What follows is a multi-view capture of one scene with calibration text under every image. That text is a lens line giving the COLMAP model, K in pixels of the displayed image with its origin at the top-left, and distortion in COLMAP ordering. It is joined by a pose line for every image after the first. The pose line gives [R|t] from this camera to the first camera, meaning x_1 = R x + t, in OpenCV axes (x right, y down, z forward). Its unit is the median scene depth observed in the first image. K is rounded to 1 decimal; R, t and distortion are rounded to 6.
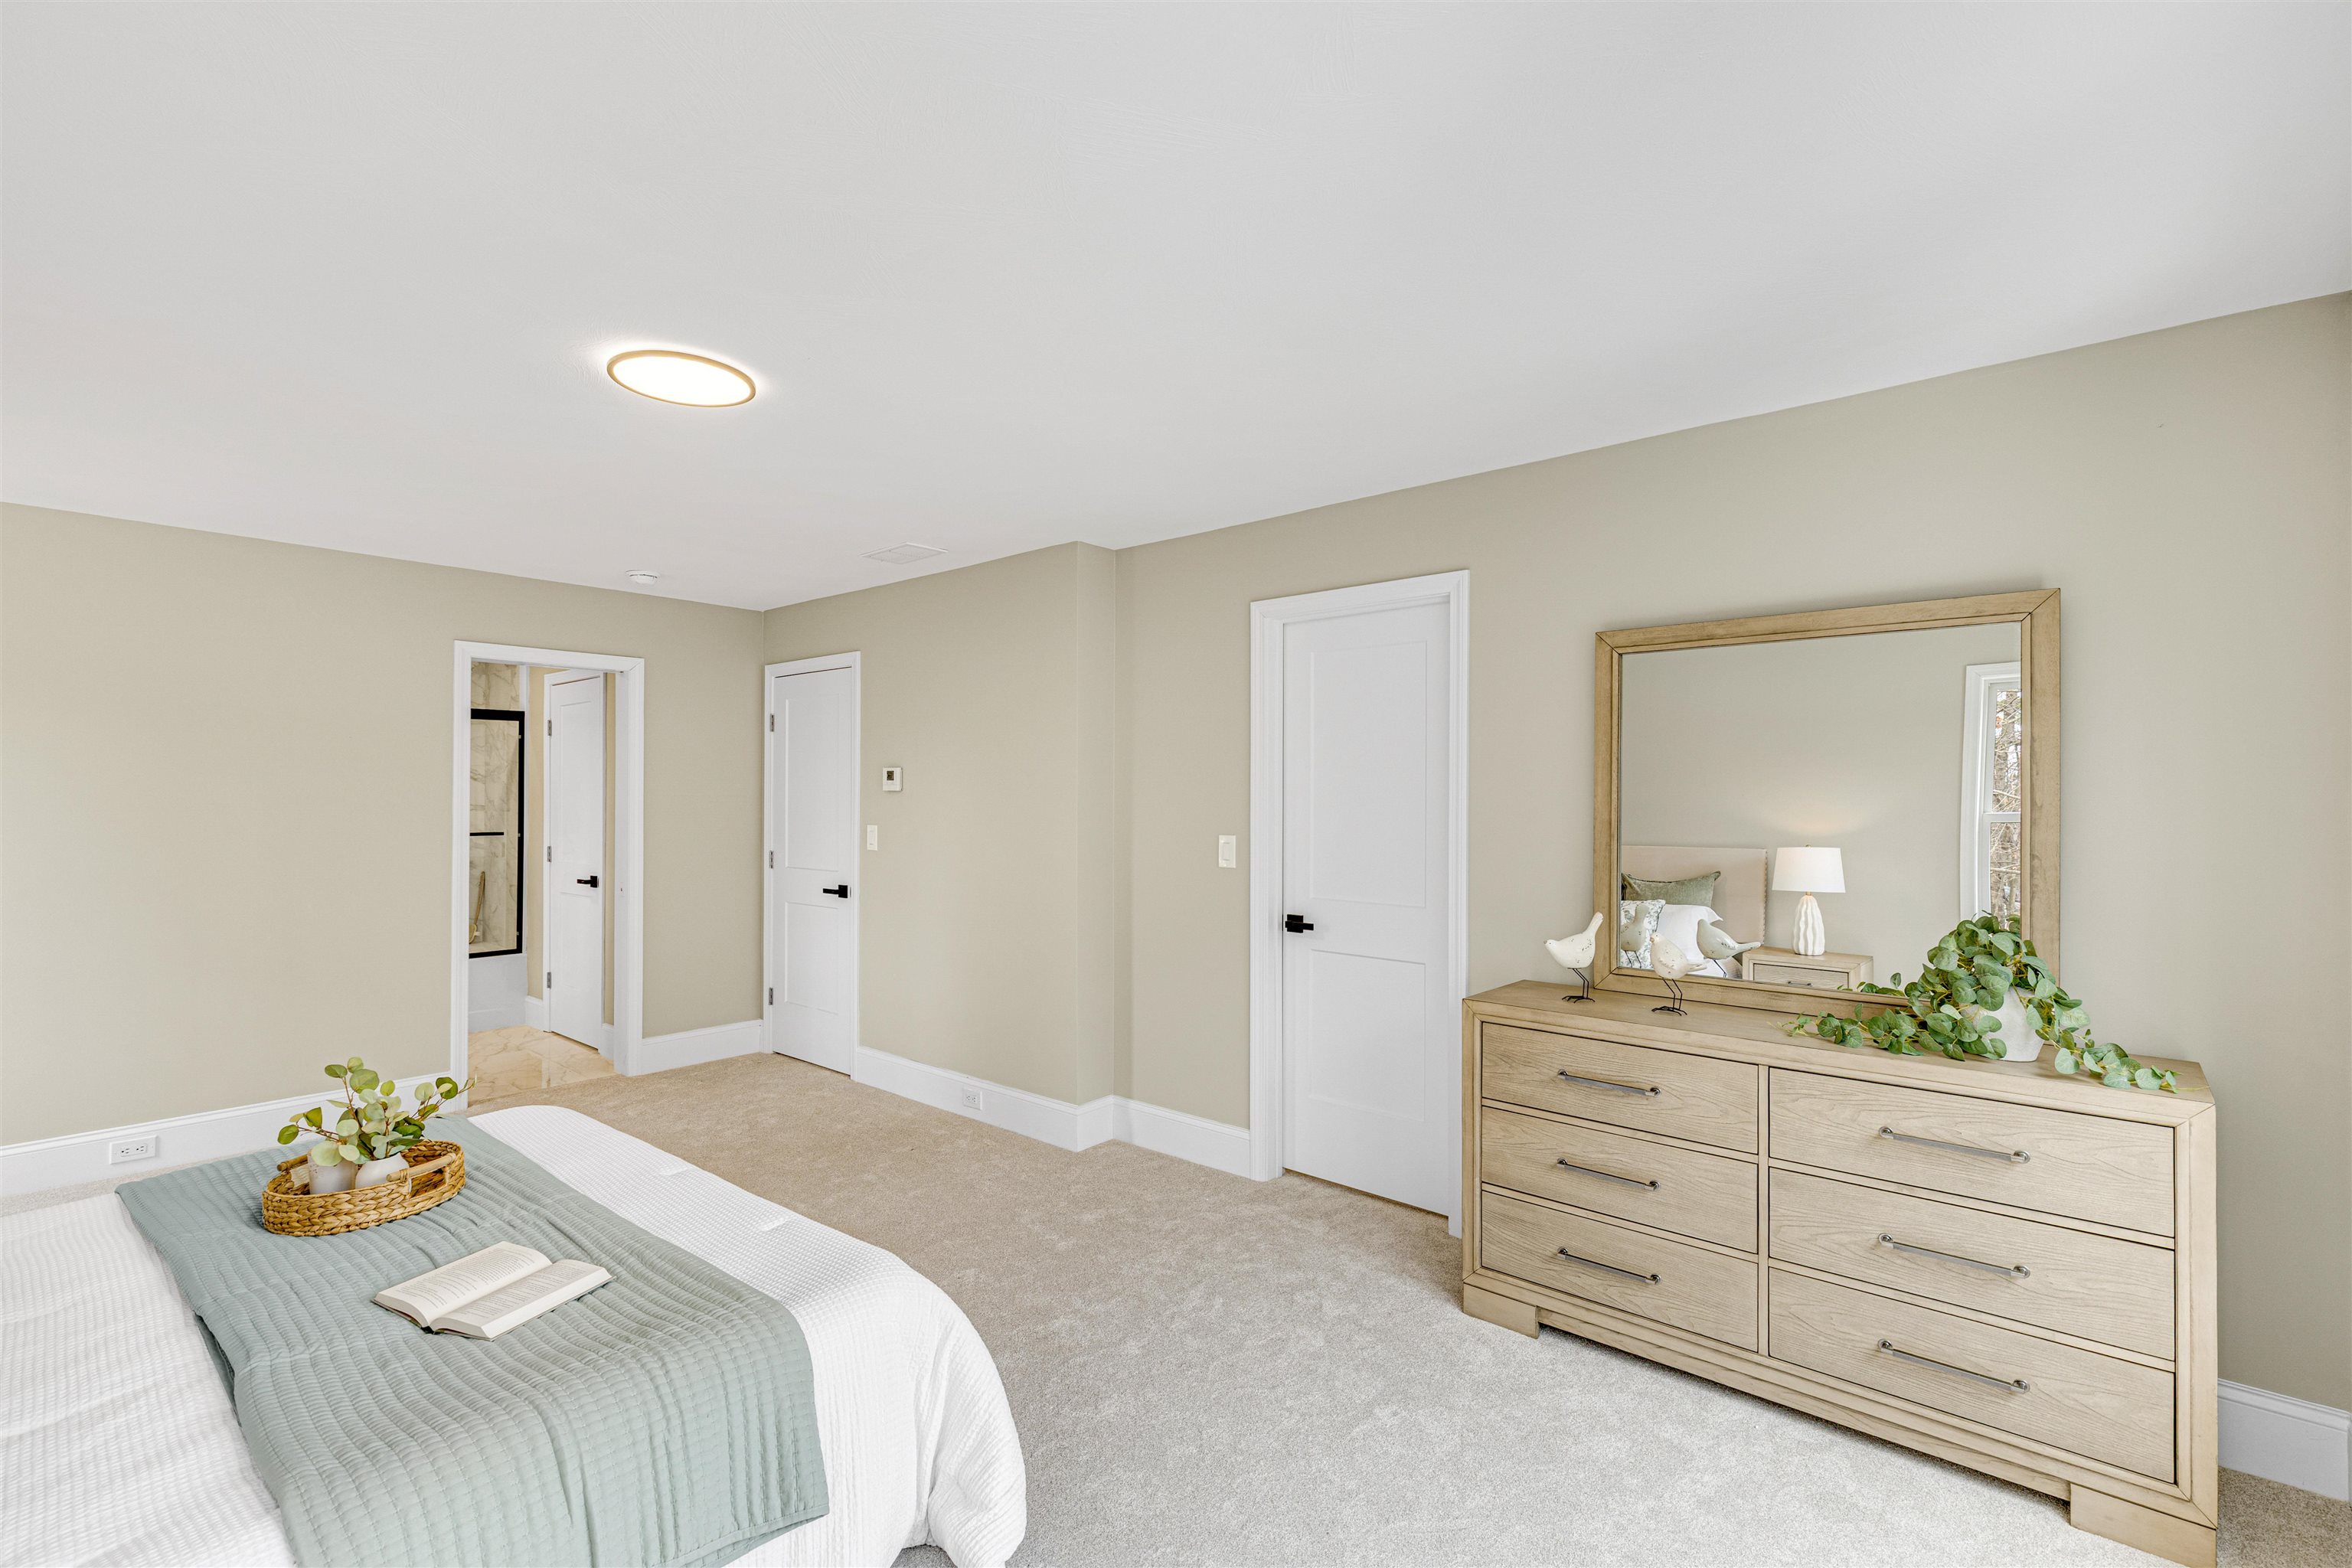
lens RADIAL K [[1054.8, 0, 1176.0], [0, 1054.8, 784.0], [0, 0, 1]] dist [0.000988, 0.000238]
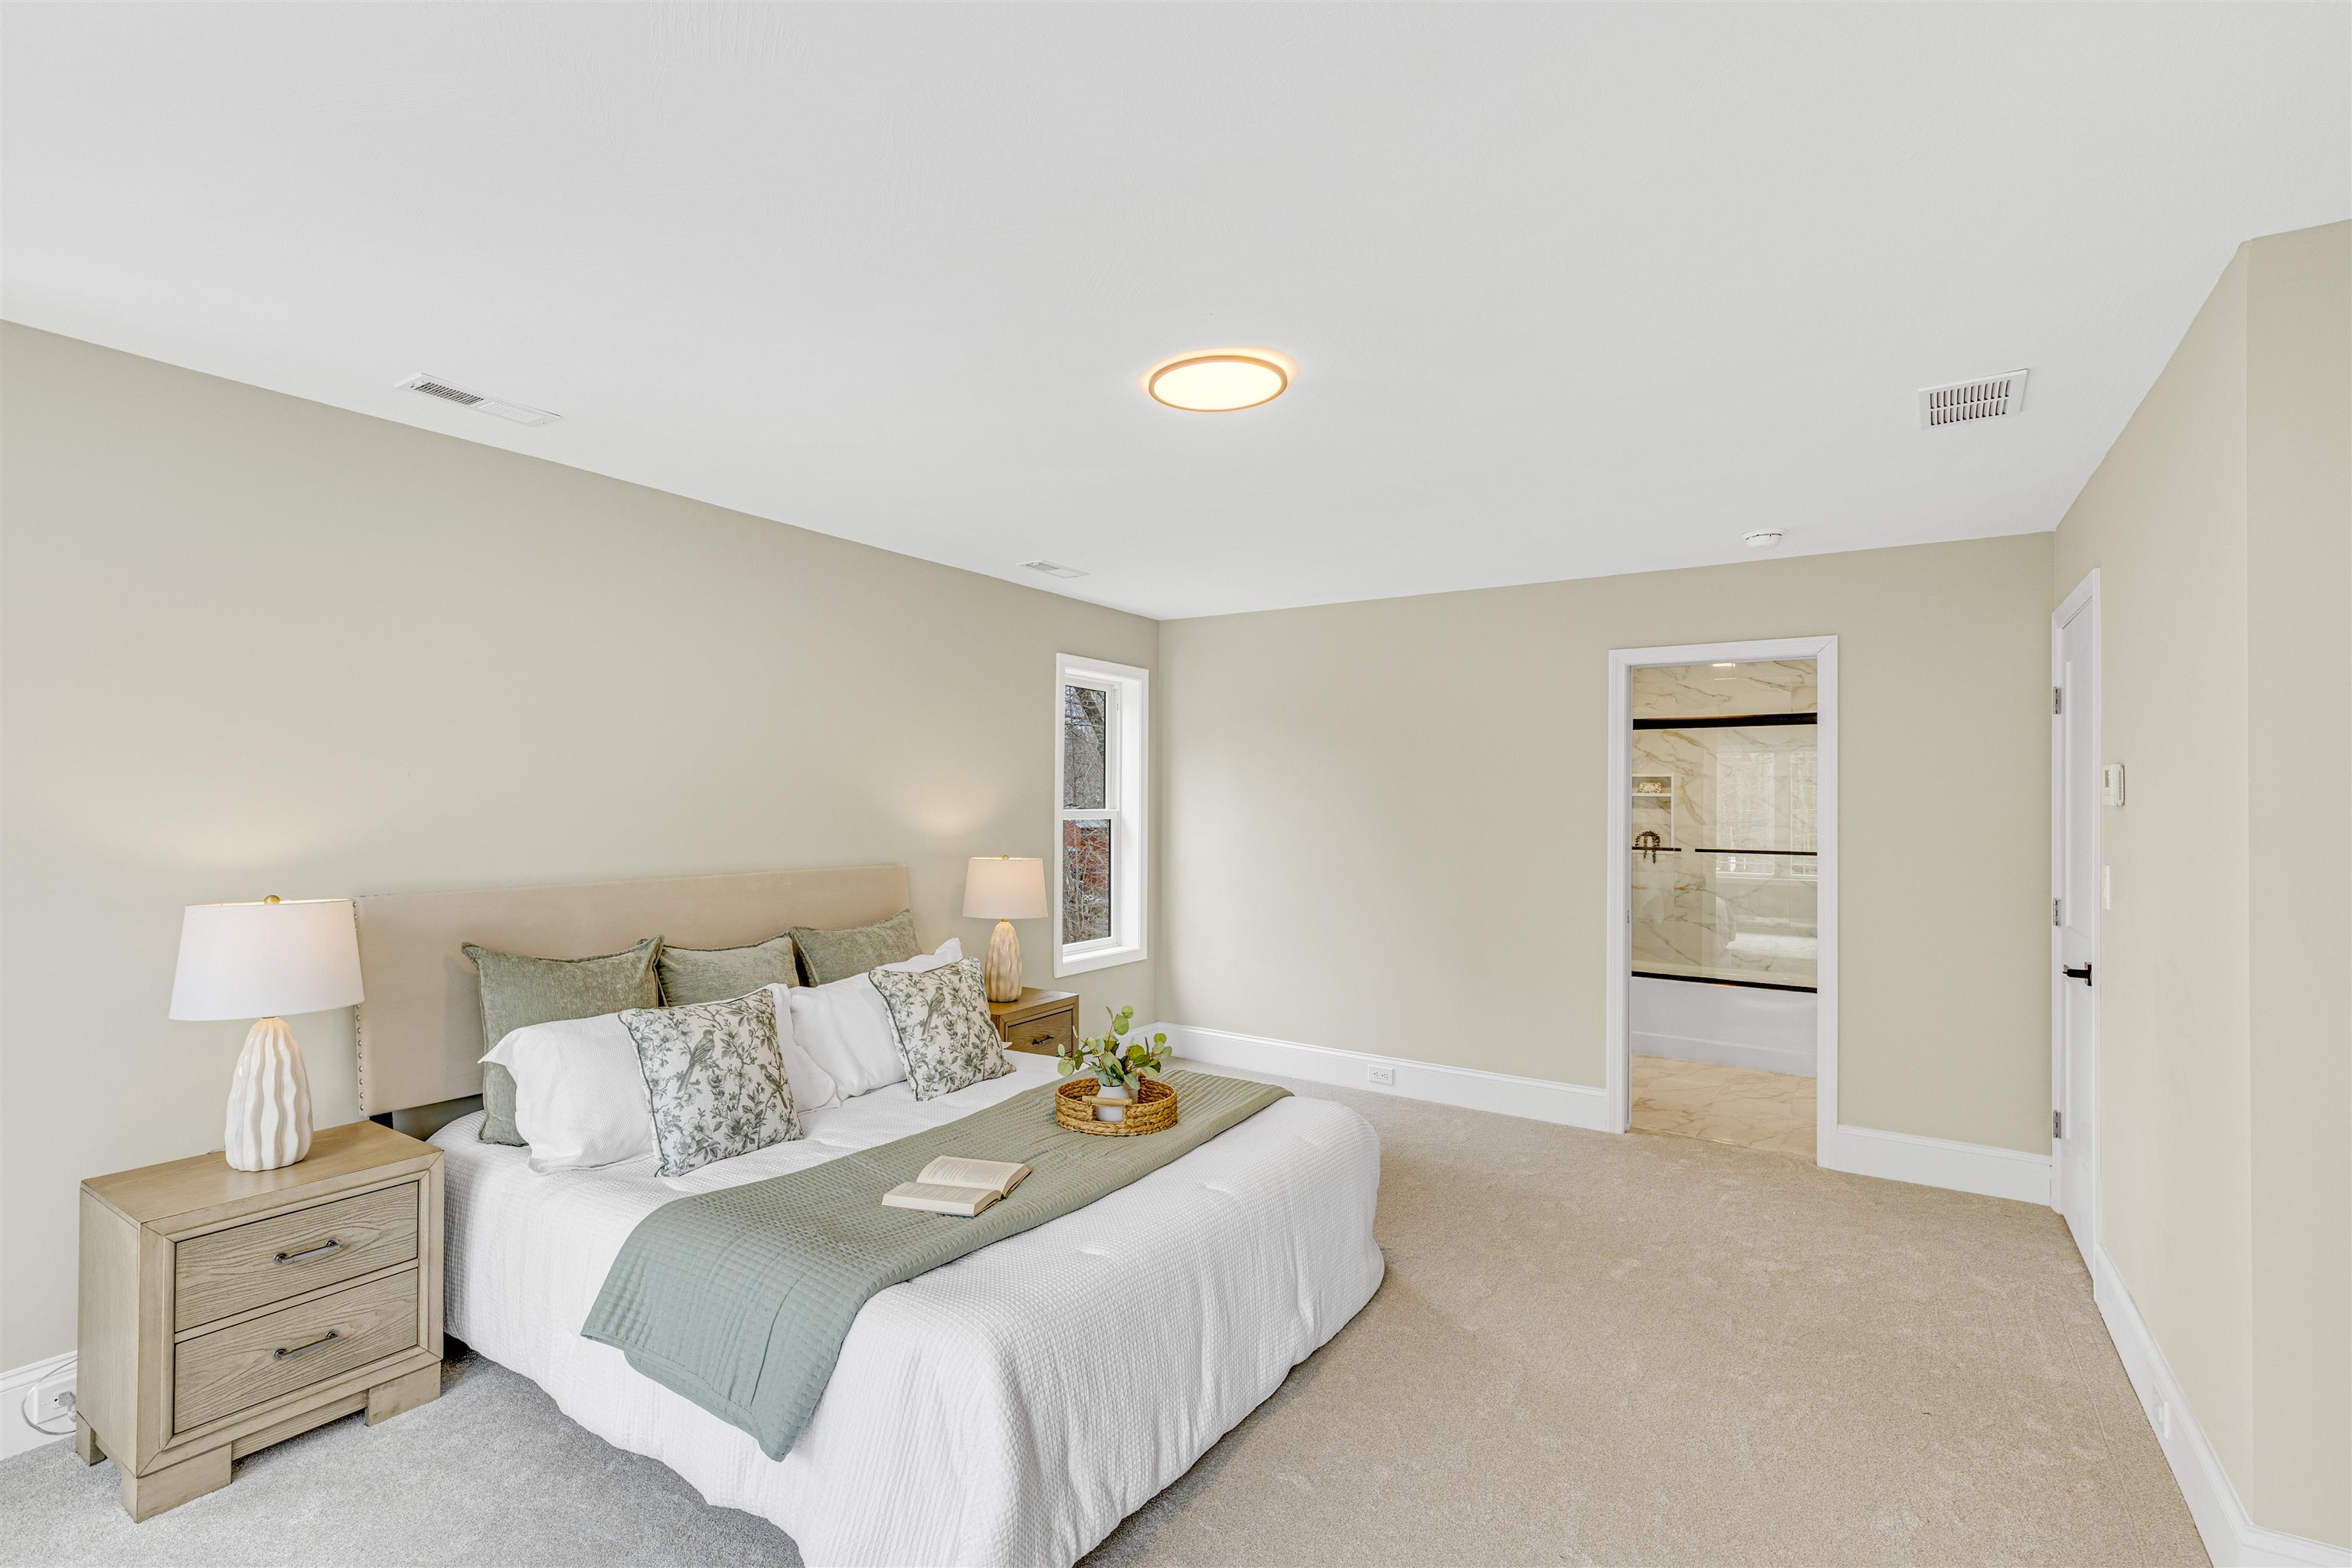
lens RADIAL K [[1155.0, 0, 1176.0], [0, 1155.0, 784.0], [0, 0, 1]] dist [0.000145, 0.000019]
pose [[0.081025, -0.013495, -0.996621, 0.348420], [0.001375, 0.999909, -0.013428, 0.002290], [0.996711, -0.000282, 0.081036, 0.506114]]
